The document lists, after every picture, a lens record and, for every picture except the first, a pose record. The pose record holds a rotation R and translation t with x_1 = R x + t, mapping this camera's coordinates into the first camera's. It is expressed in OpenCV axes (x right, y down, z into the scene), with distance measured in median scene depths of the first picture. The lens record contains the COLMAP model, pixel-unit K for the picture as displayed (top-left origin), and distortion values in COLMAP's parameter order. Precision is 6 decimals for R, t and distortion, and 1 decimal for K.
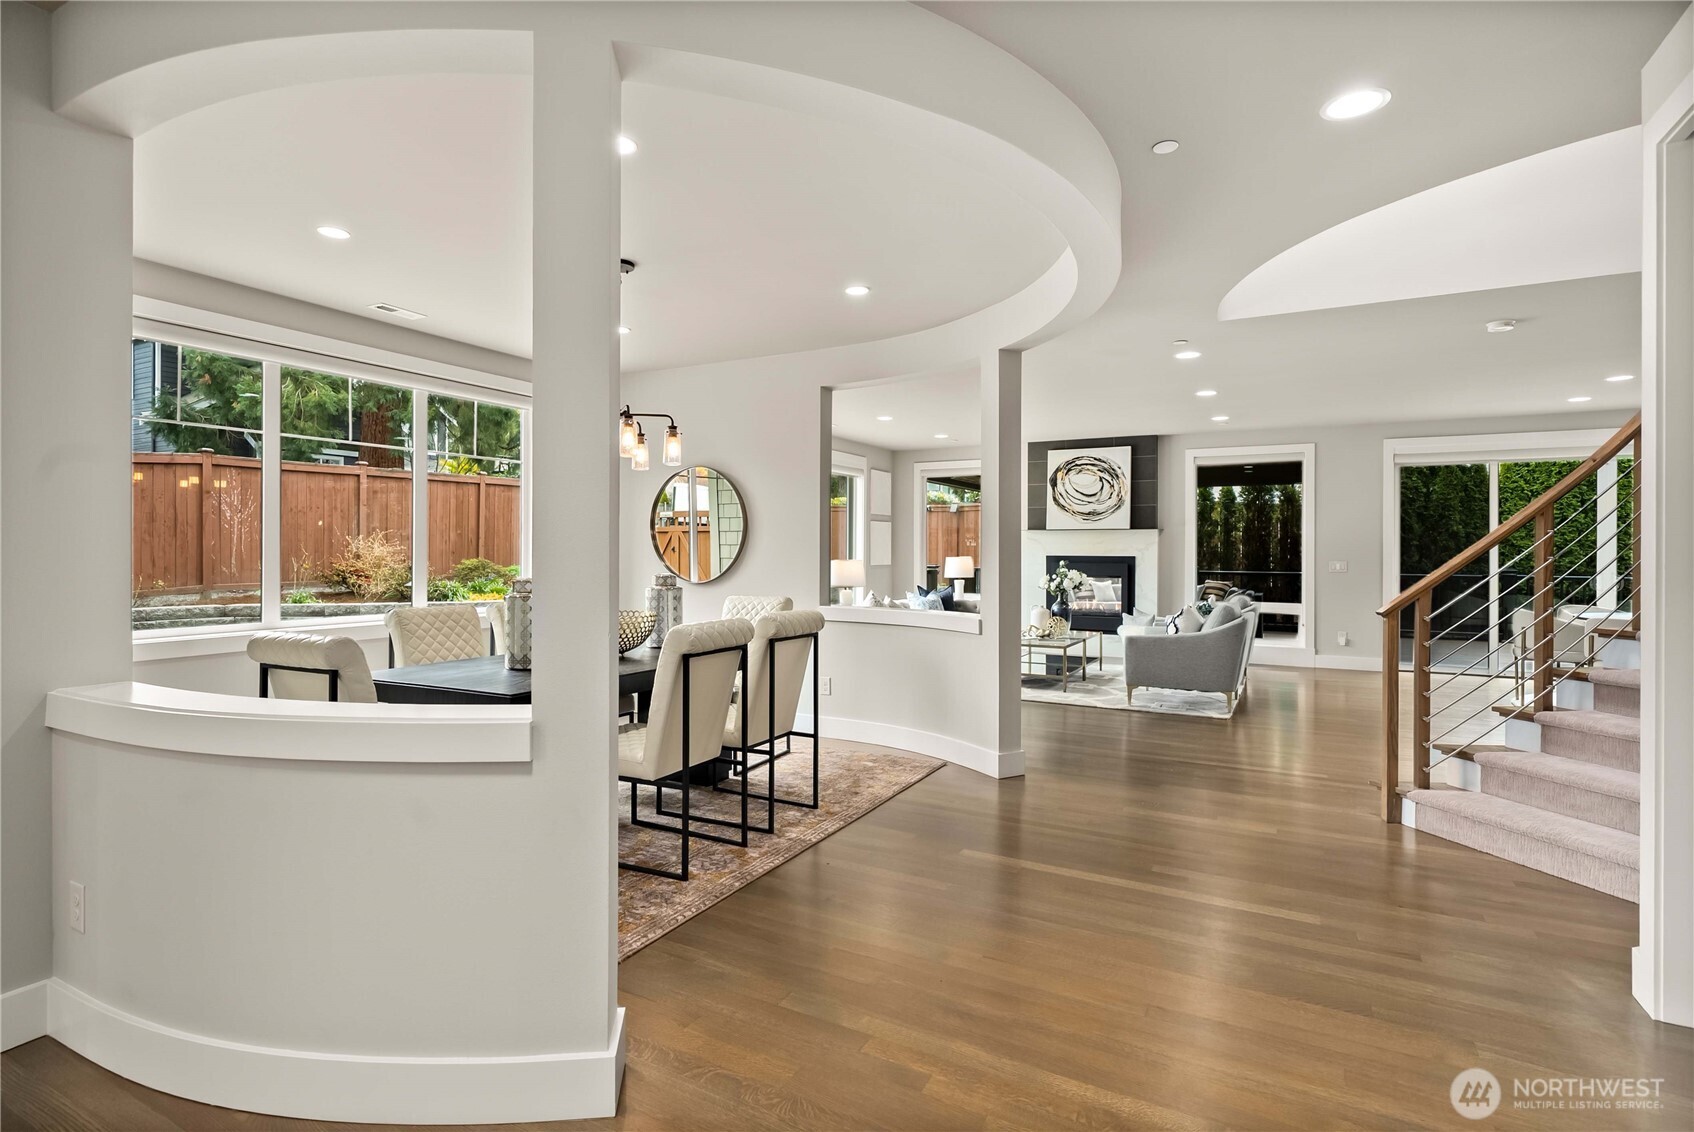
lens RADIAL K [[815.9, 0, 846.2], [0, 815.9, 552.2], [0, 0, 1]] dist [0.000256, -0.000085]
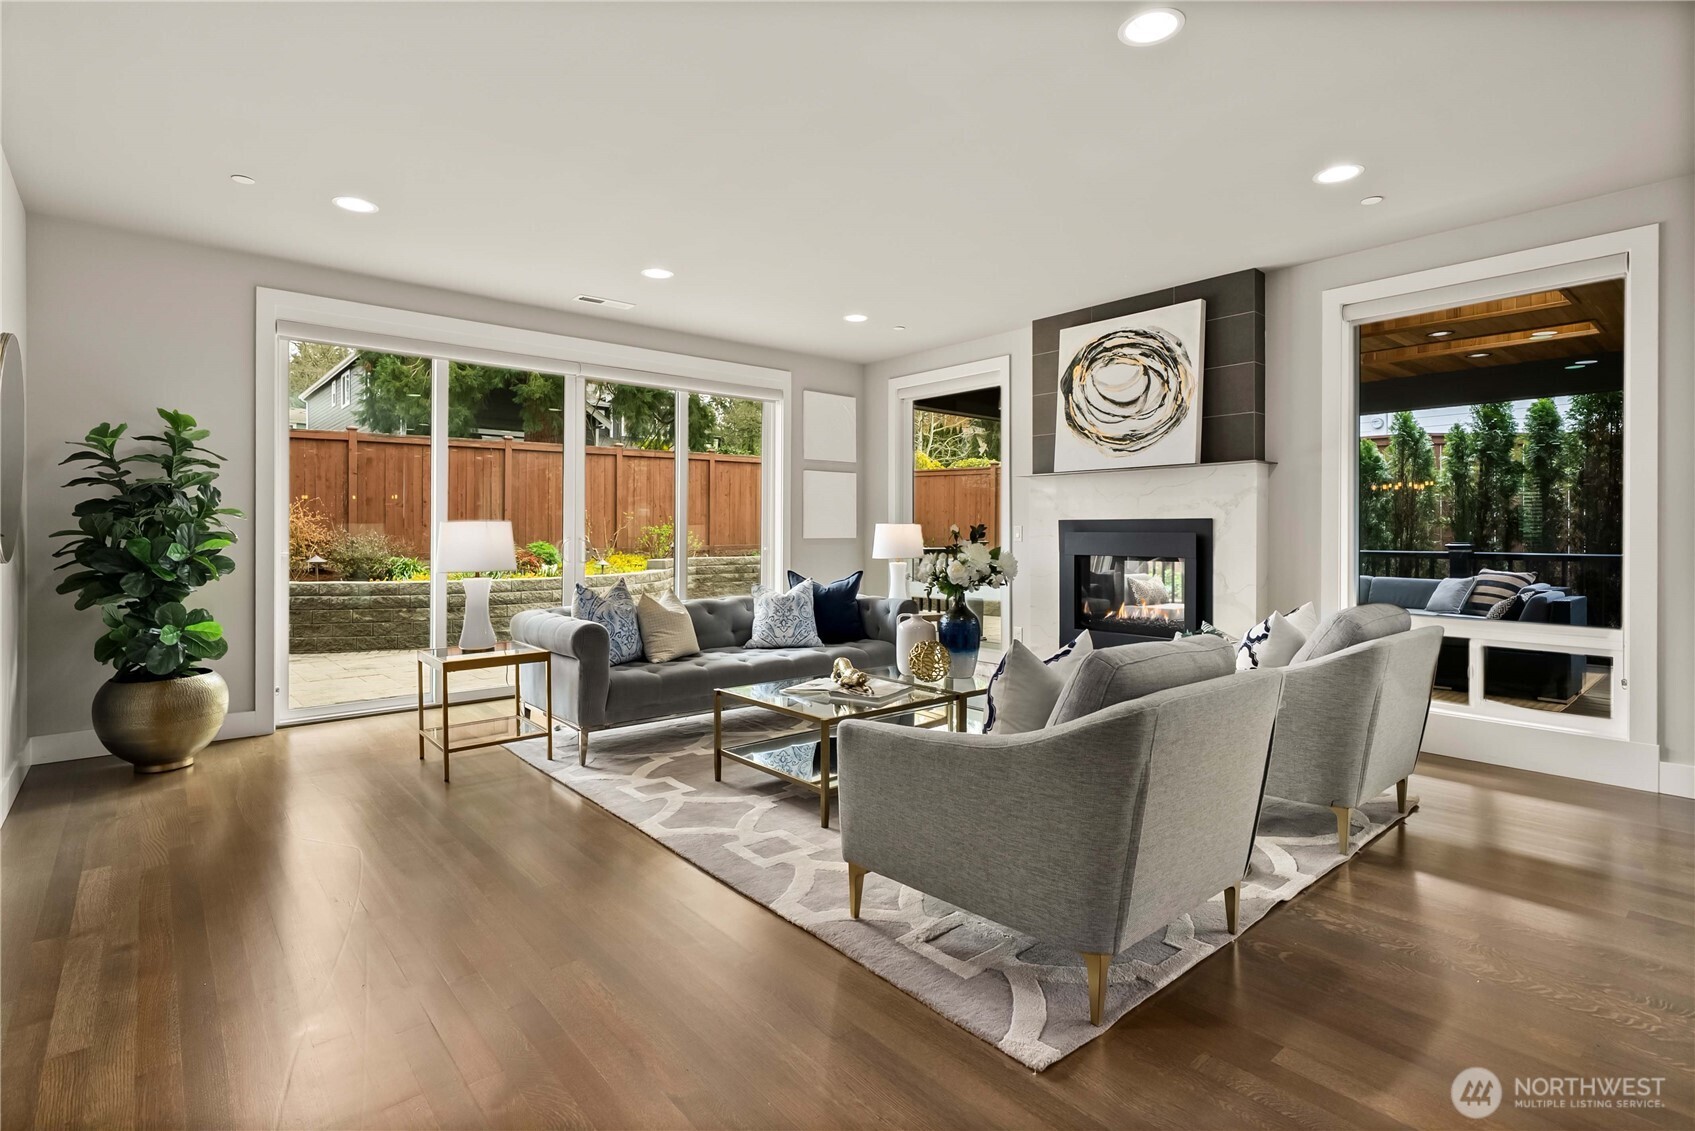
lens RADIAL K [[810.5, 0, 843.0], [0, 810.5, 538.0], [0, 0, 1]] dist [0.001801, -0.000481]
pose [[0.934302, 0.000503, -0.356481, 0.310801], [0.000584, 0.999996, 0.002940, 0.014844], [0.356481, -0.002955, 0.934298, 0.442580]]
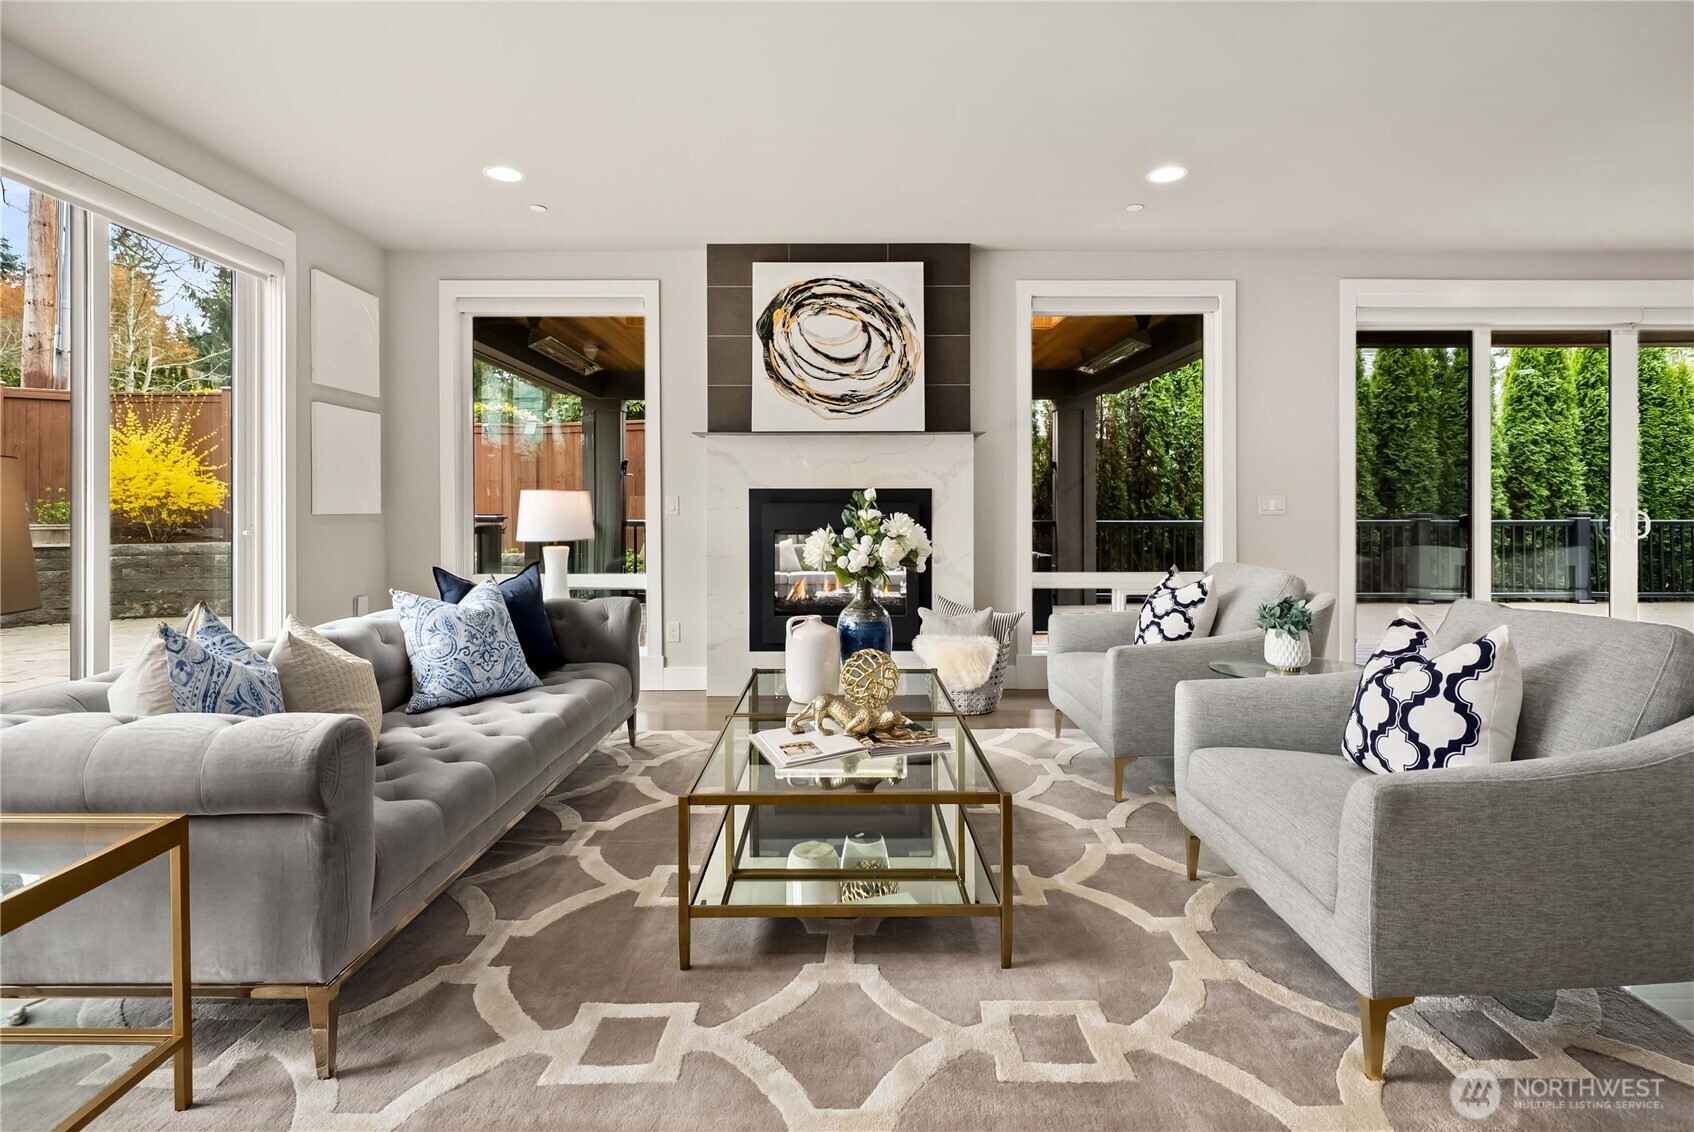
lens RADIAL K [[824.5, 0, 844.8], [0, 824.5, 512.1], [0, 0, 1]] dist [0.001584, 0.000089]
pose [[0.876690, -0.007818, 0.480992, 0.067764], [0.006986, 0.999969, 0.003520, 0.016540], [-0.481004, 0.000274, 0.876718, 0.573476]]
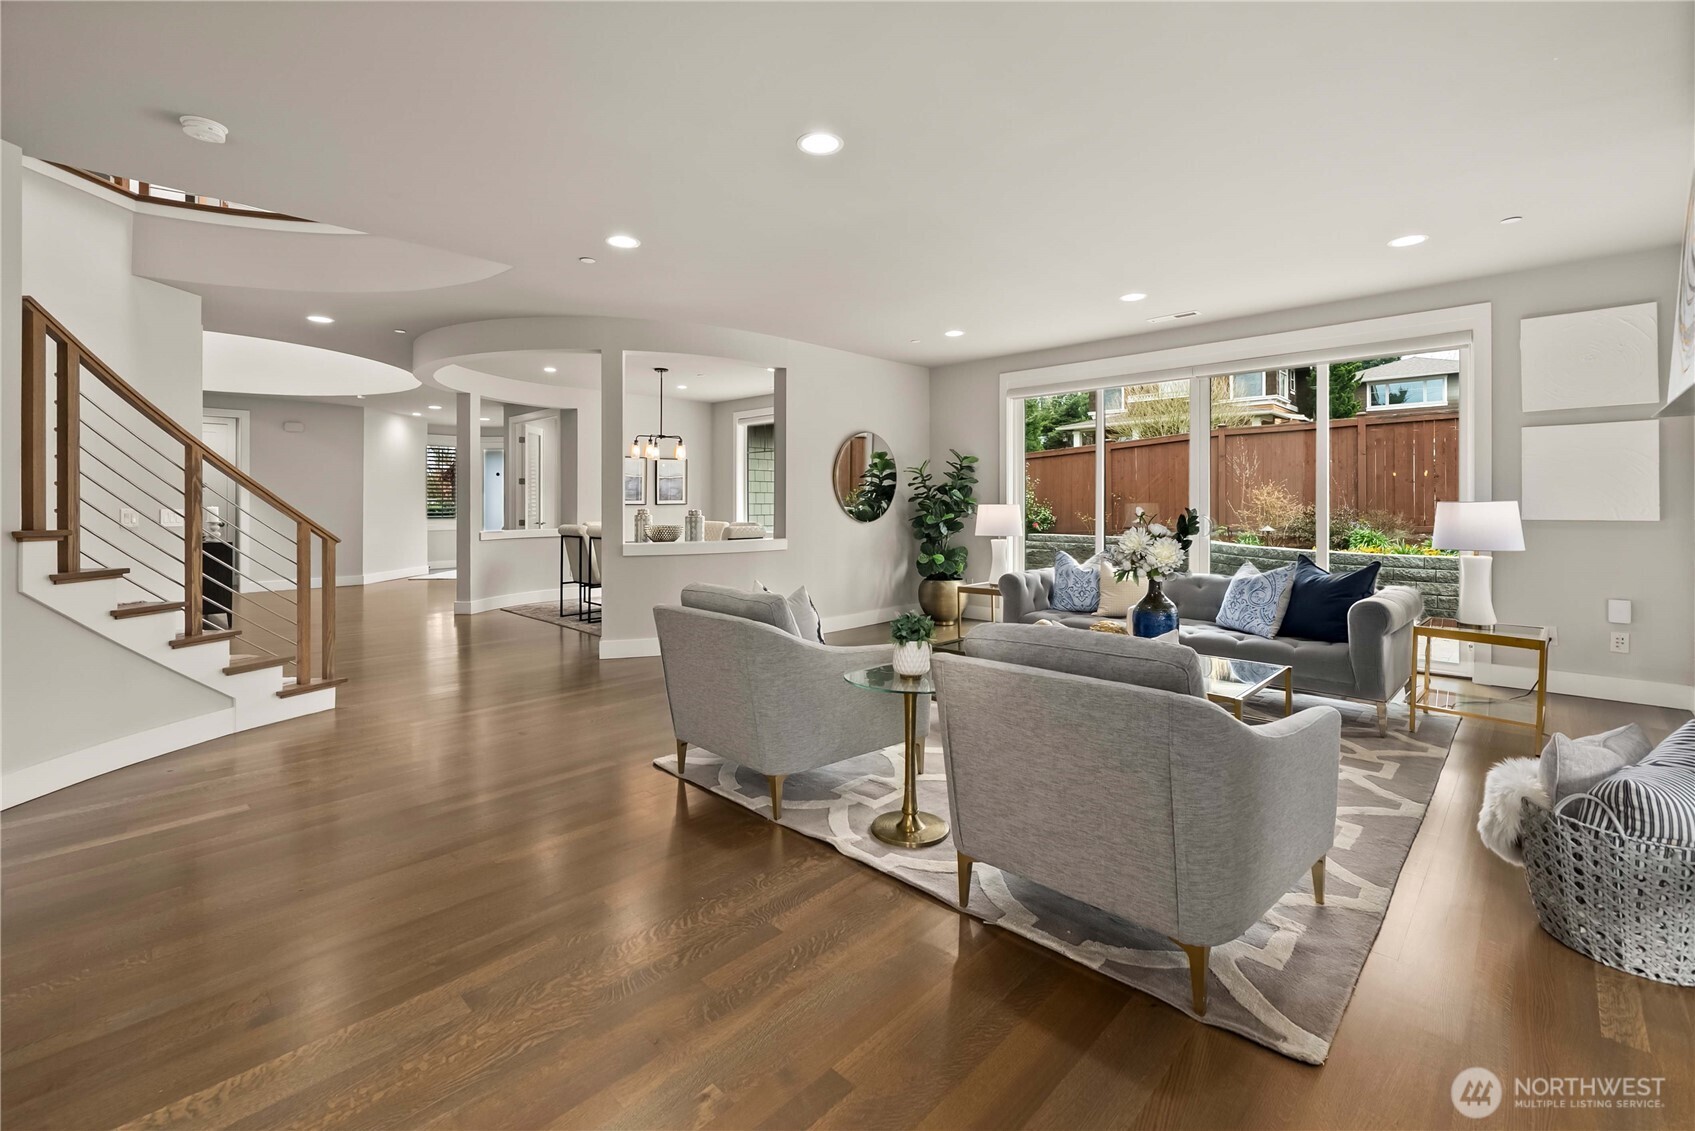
lens RADIAL K [[726.9, 0, 852.0], [0, 726.9, 505.1], [0, 0, 1]] dist [0.000247, -0.000040]
pose [[-0.262174, -0.000371, -0.965020, 0.587169], [-0.000361, 1.000000, -0.000287, 0.008100], [0.965020, 0.000273, -0.262174, 0.790380]]
